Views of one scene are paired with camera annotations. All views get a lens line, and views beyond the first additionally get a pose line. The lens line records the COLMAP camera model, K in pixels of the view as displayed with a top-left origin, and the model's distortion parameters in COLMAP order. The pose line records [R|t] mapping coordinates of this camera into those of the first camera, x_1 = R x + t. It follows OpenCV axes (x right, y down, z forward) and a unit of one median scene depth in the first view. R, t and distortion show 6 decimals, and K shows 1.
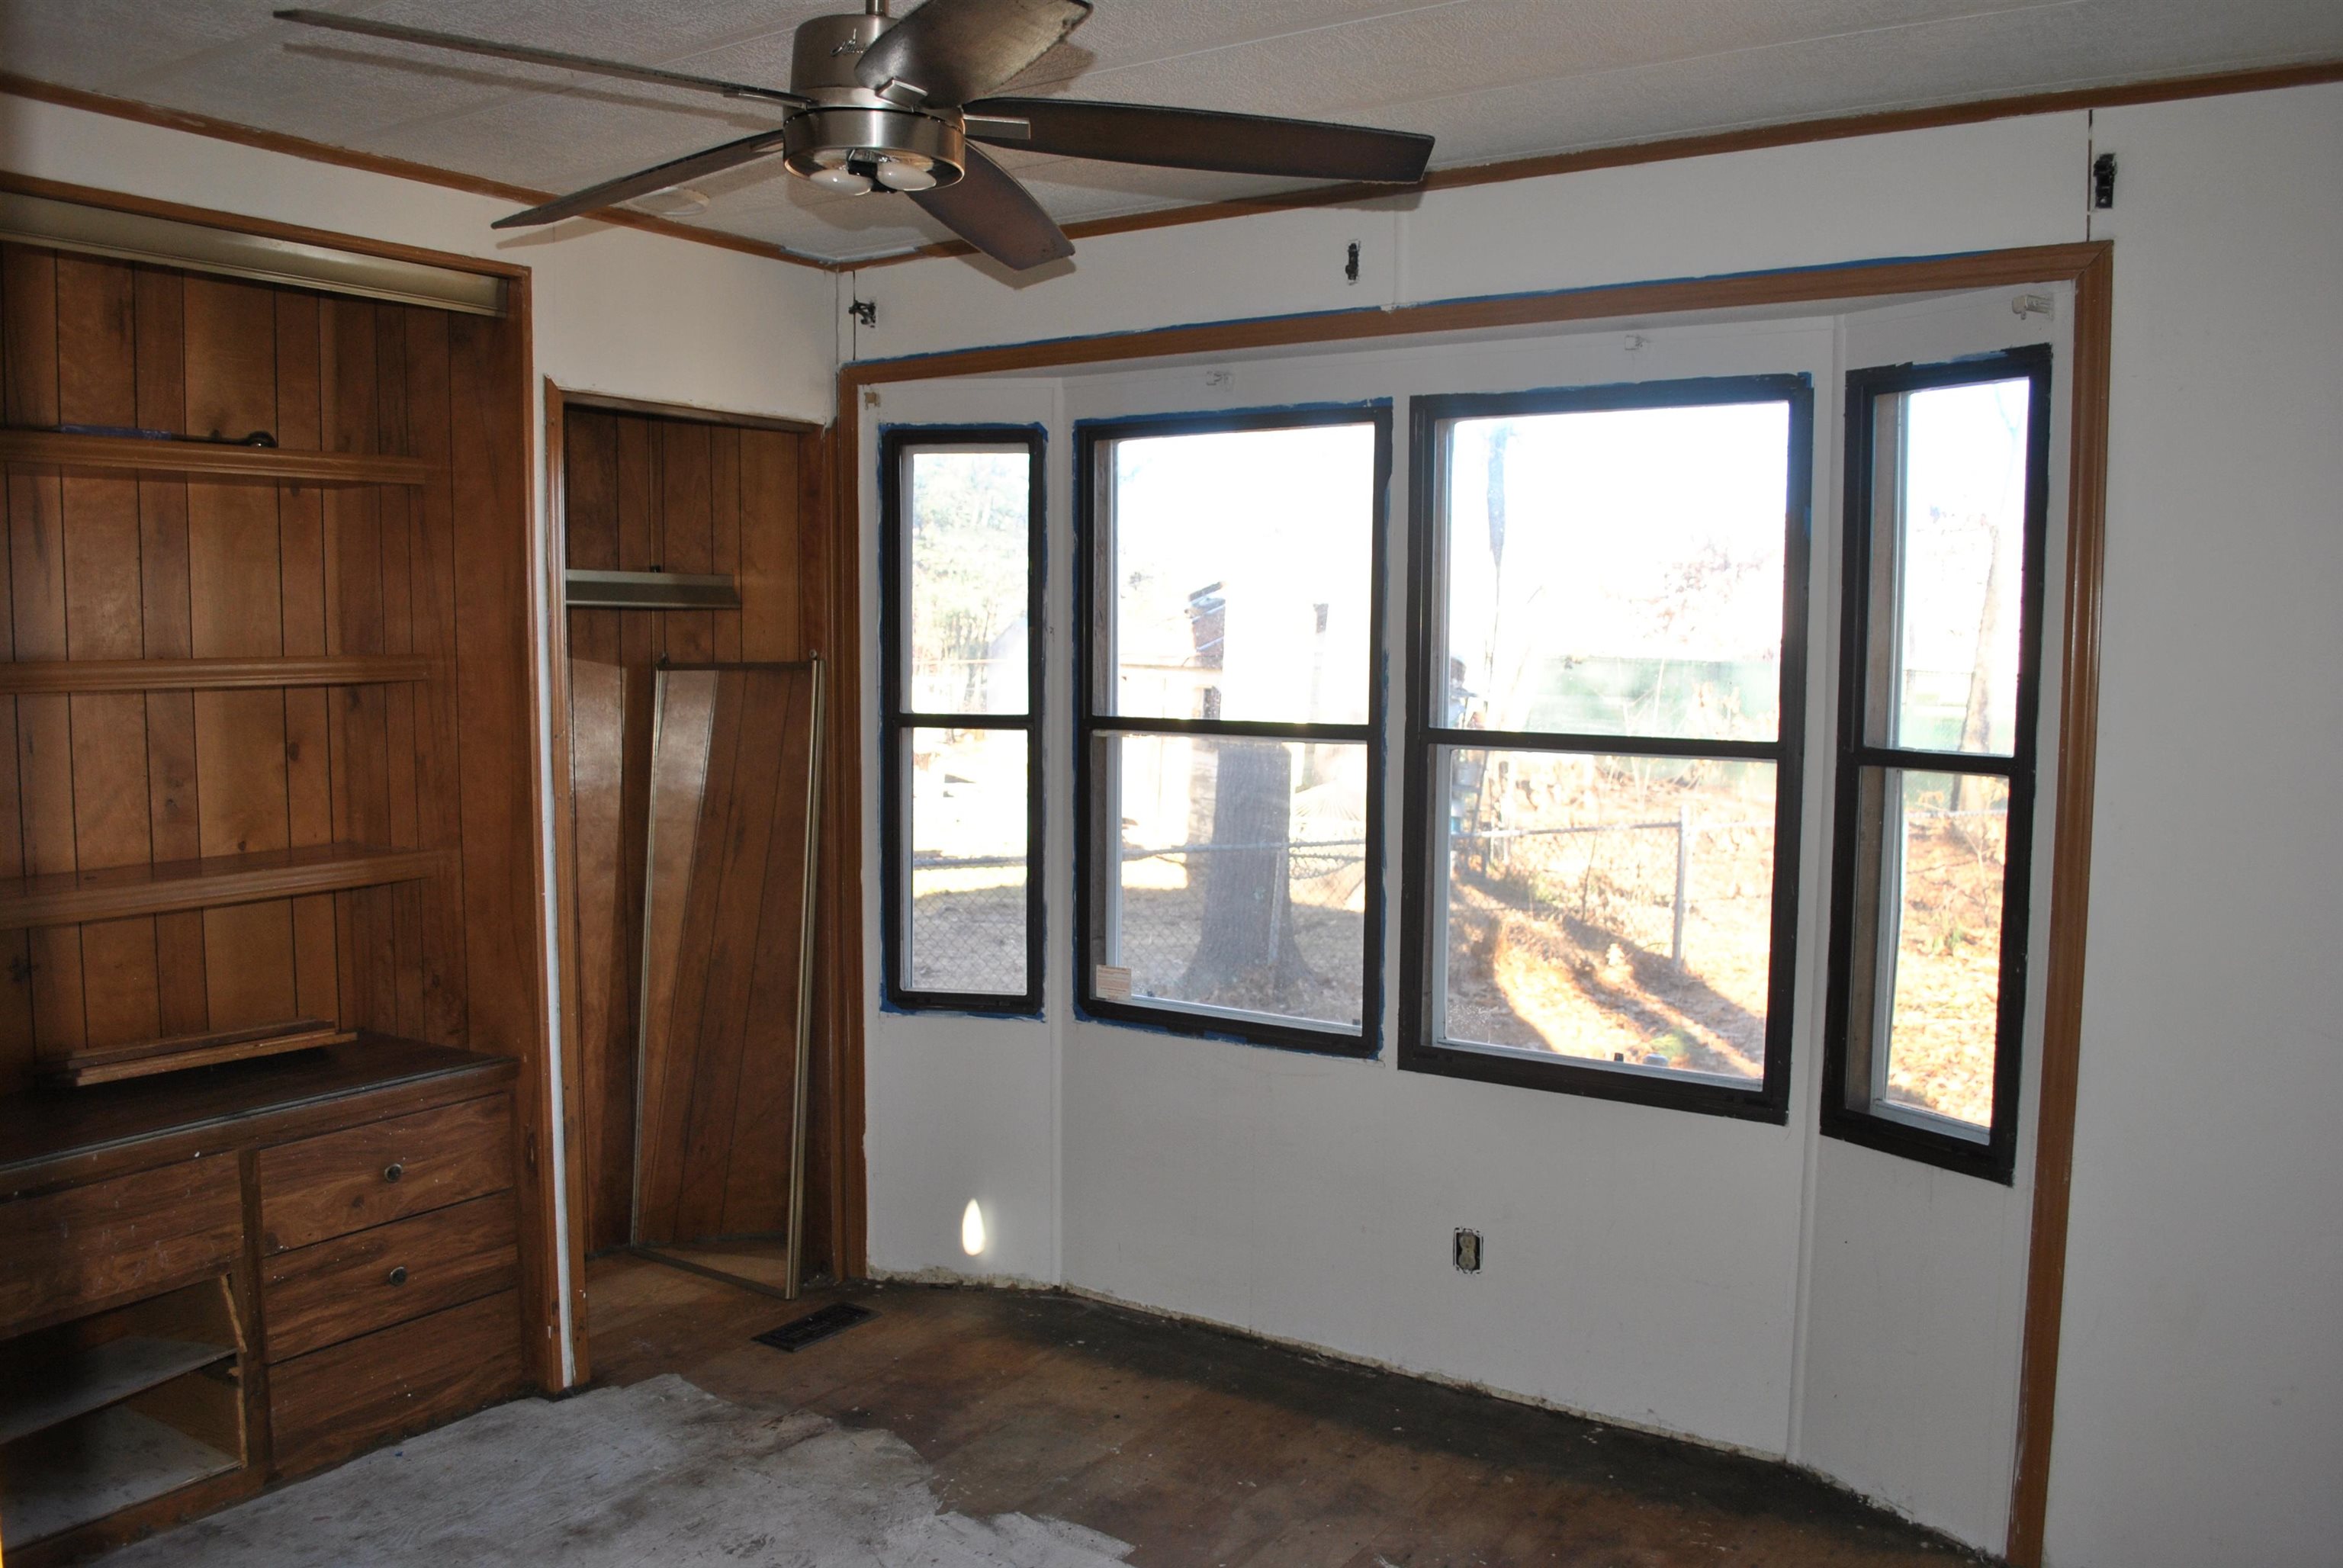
lens RADIAL K [[1856.4, 0, 1181.4], [0, 1856.4, 800.1], [0, 0, 1]] dist [-0.076685, 0.005879]
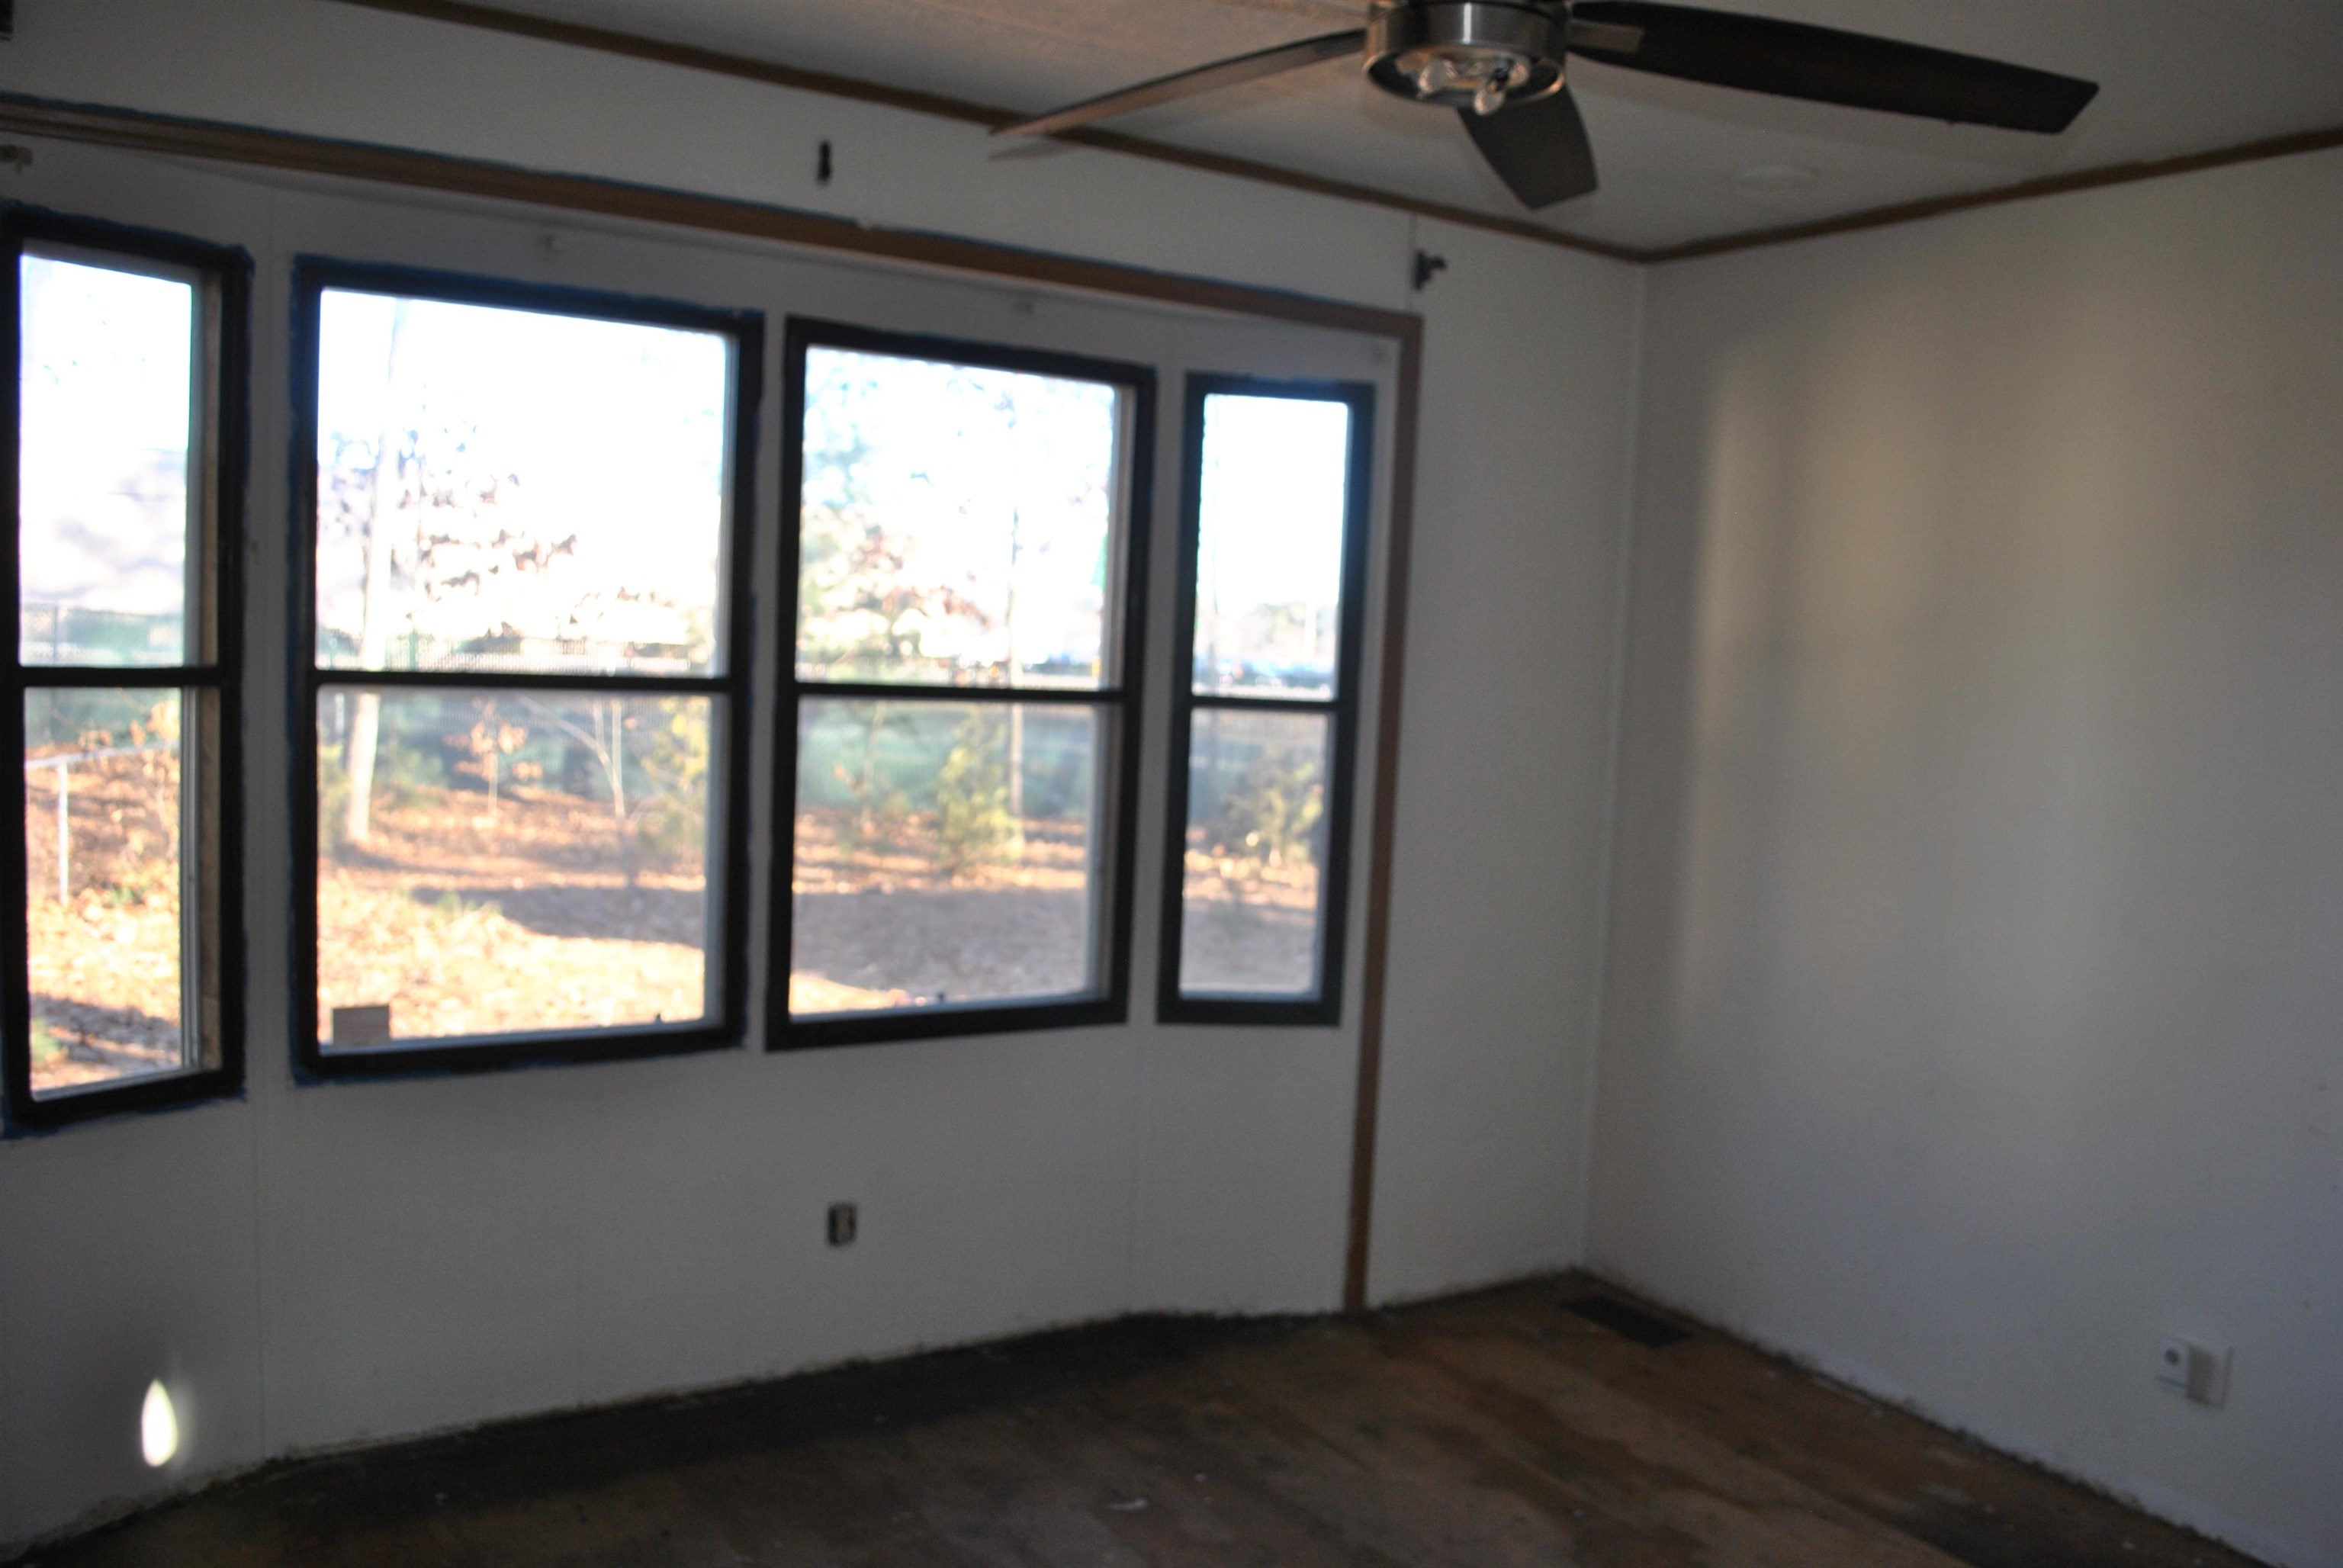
lens RADIAL K [[1856.4, 0, 1181.4], [0, 1856.4, 800.1], [0, 0, 1]] dist [-0.076685, 0.005879]
pose [[0.412737, -0.078189, 0.907488, -0.667900], [0.027550, 0.996925, 0.073365, -0.044094], [-0.910433, -0.005279, 0.413622, 0.474140]]
